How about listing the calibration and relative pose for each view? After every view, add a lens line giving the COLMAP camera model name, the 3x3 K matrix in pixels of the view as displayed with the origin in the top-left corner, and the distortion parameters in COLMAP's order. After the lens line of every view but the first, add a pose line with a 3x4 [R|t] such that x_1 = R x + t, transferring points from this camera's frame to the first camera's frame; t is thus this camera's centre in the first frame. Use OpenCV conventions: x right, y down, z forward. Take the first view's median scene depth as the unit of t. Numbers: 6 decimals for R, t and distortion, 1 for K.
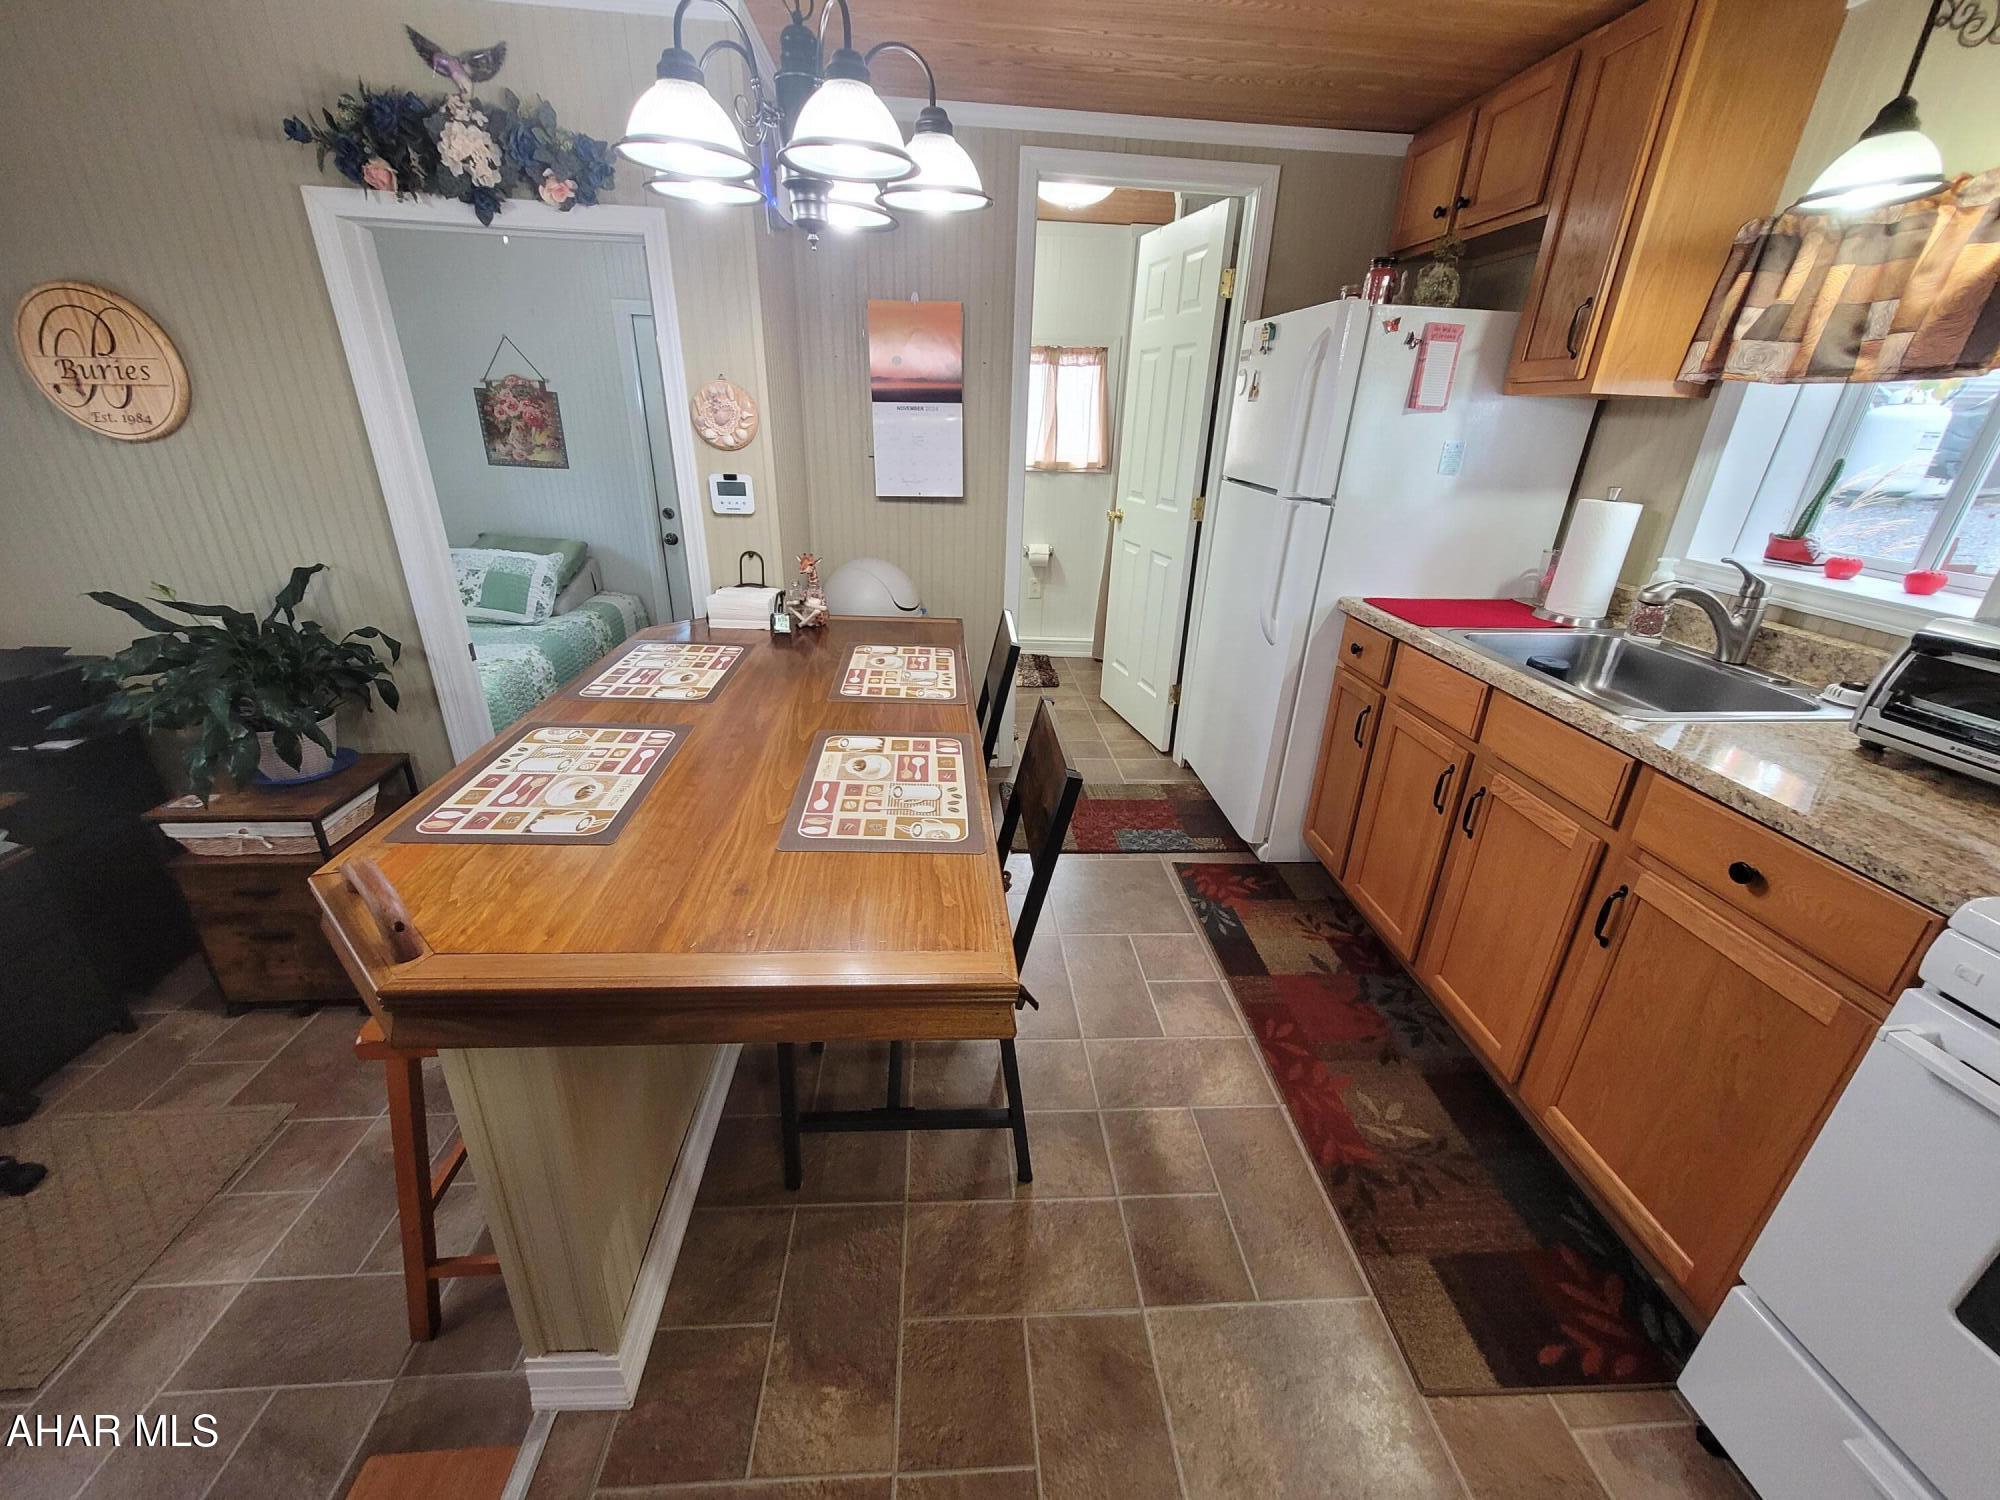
lens RADIAL K [[782.0, 0, 1004.7], [0, 782.0, 737.6], [0, 0, 1]] dist [0.004721, 0.000218]
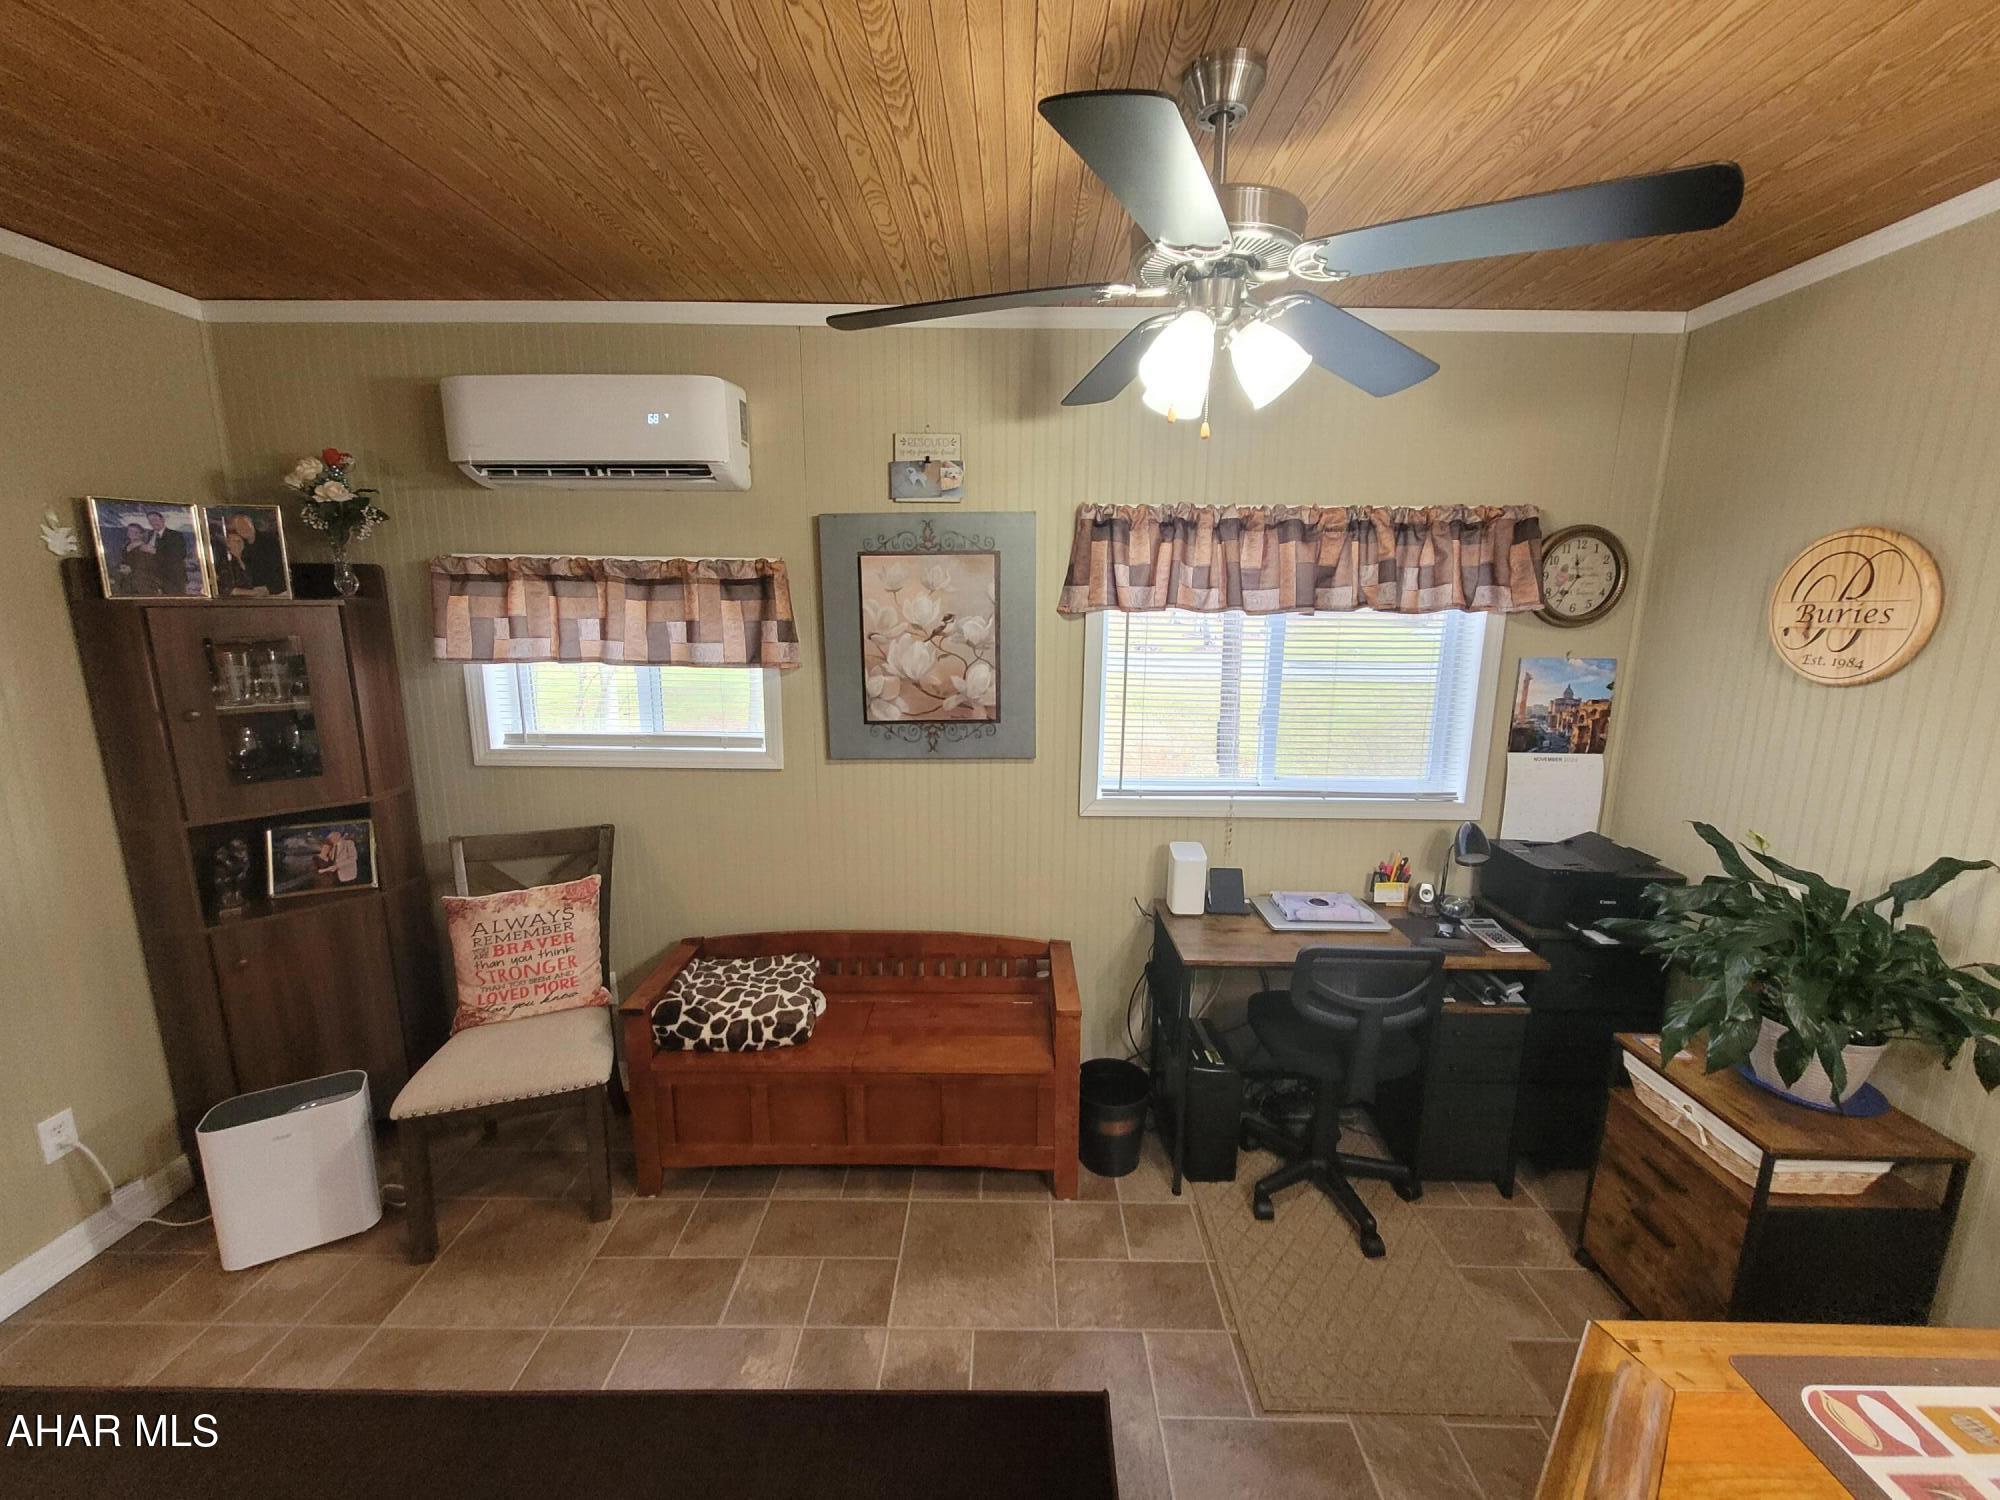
lens RADIAL K [[782.0, 0, 1003.3], [0, 782.0, 738.1], [0, 0, 1]] dist [0.004721, 0.000218]
pose [[-0.082607, 0.146780, -0.985714, -0.125943], [-0.402825, 0.899775, 0.167742, -0.091194], [0.911542, 0.410927, -0.015201, 0.171850]]
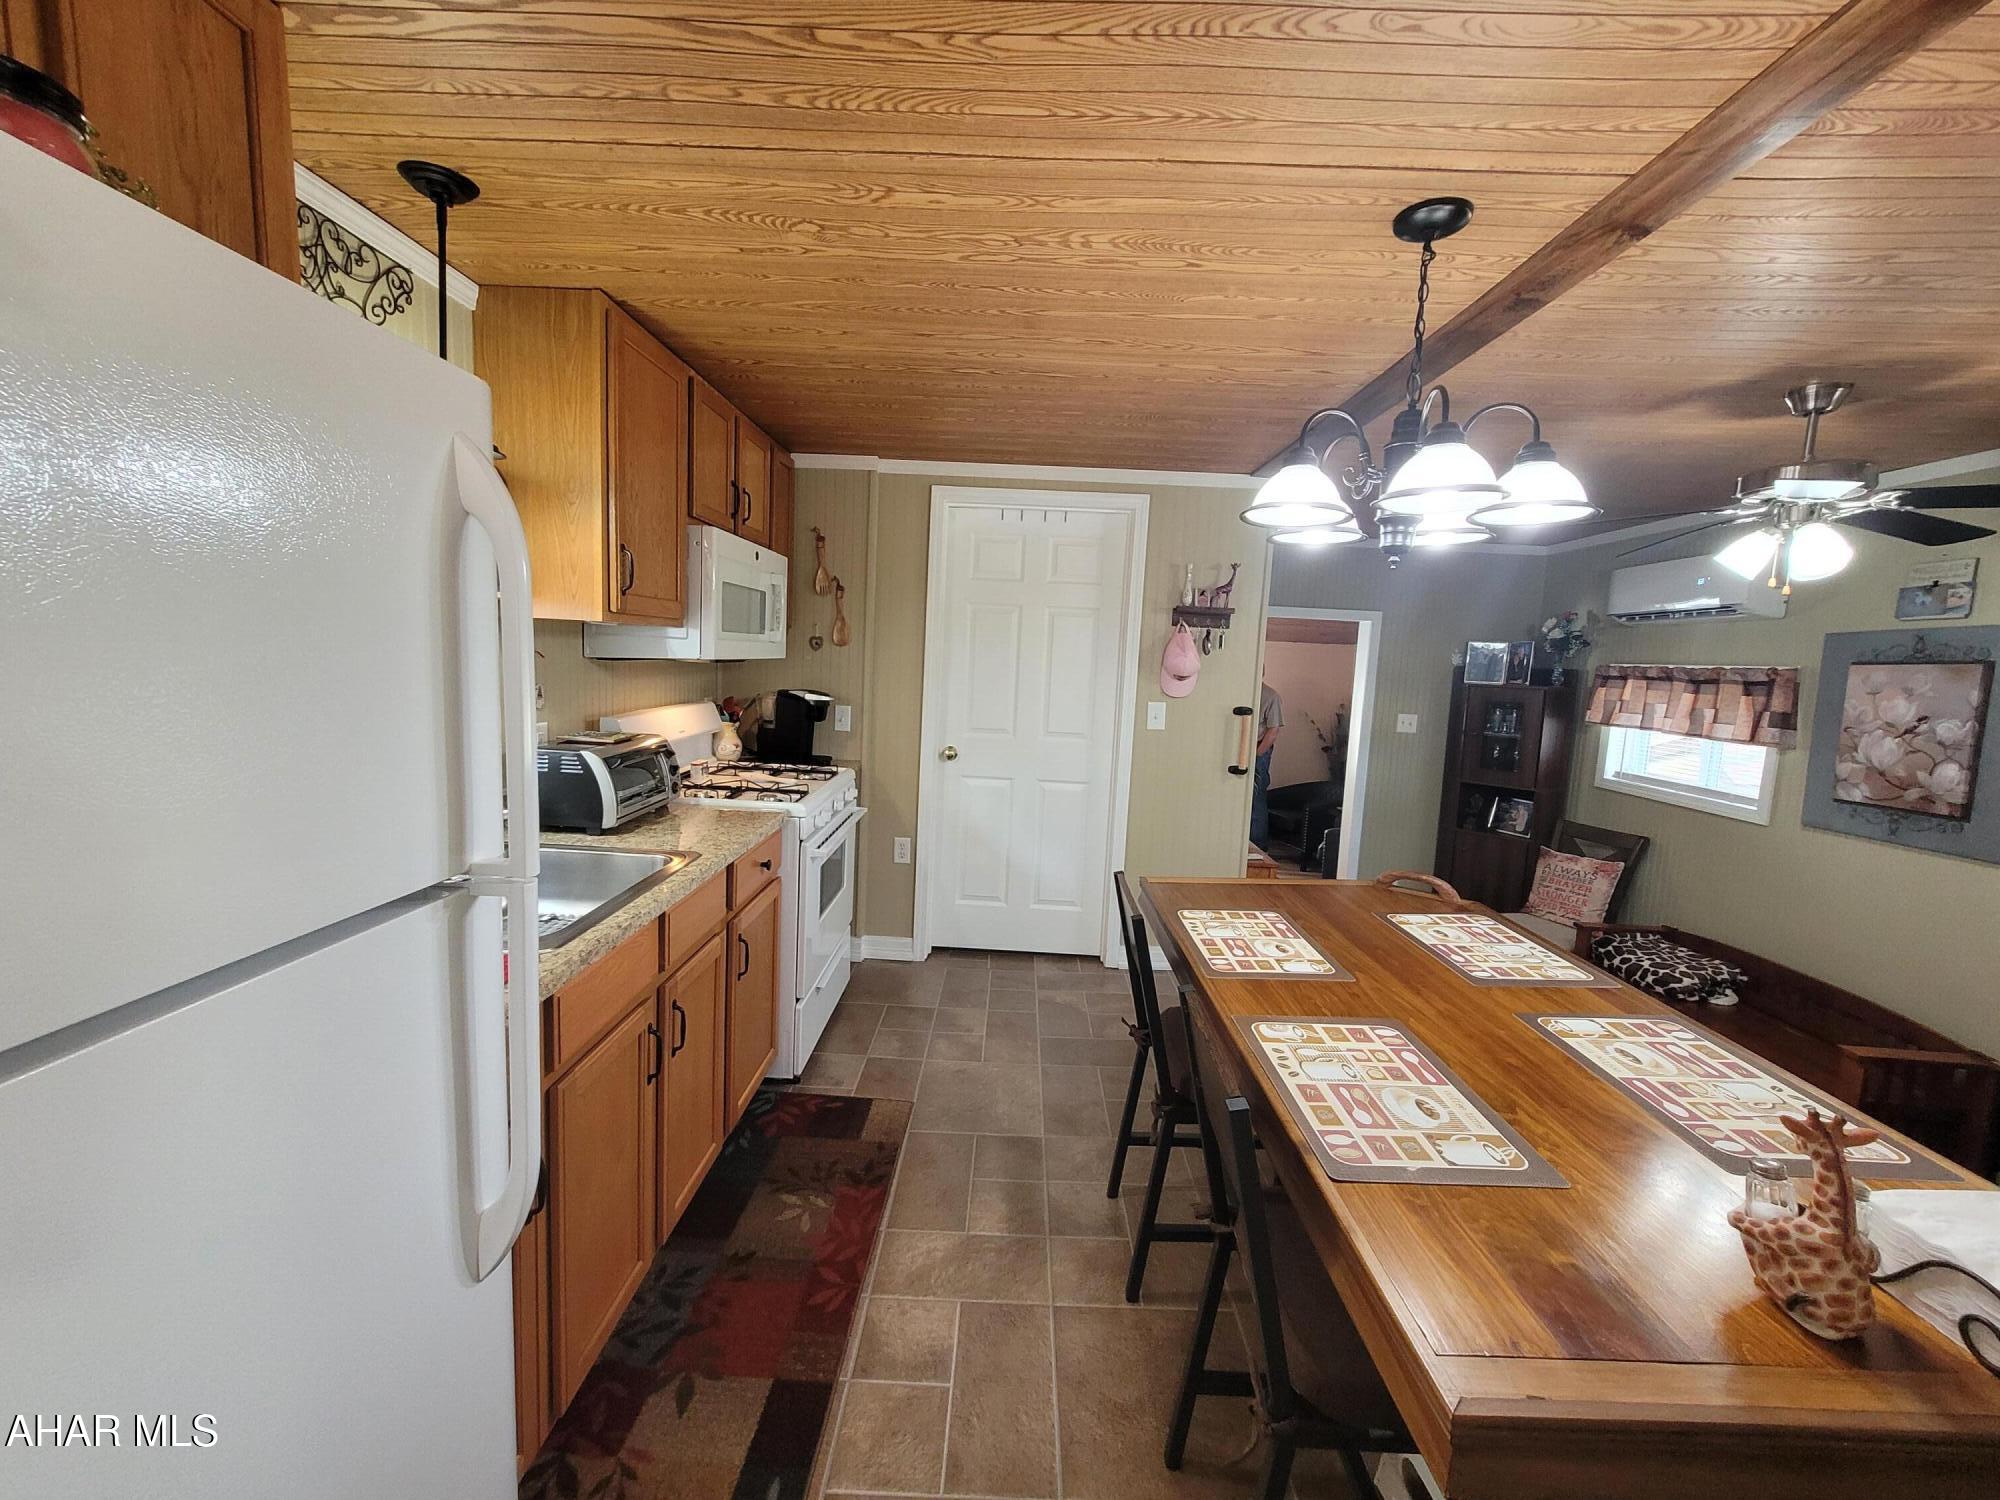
lens RADIAL K [[782.0, 0, 1007.6], [0, 782.0, 740.1], [0, 0, 1]] dist [0.004721, 0.000218]
pose [[-0.992280, -0.089046, 0.086322, 0.123108], [-0.035512, 0.870903, 0.490170, -0.607242], [-0.118826, 0.483320, -0.867342, 1.401580]]
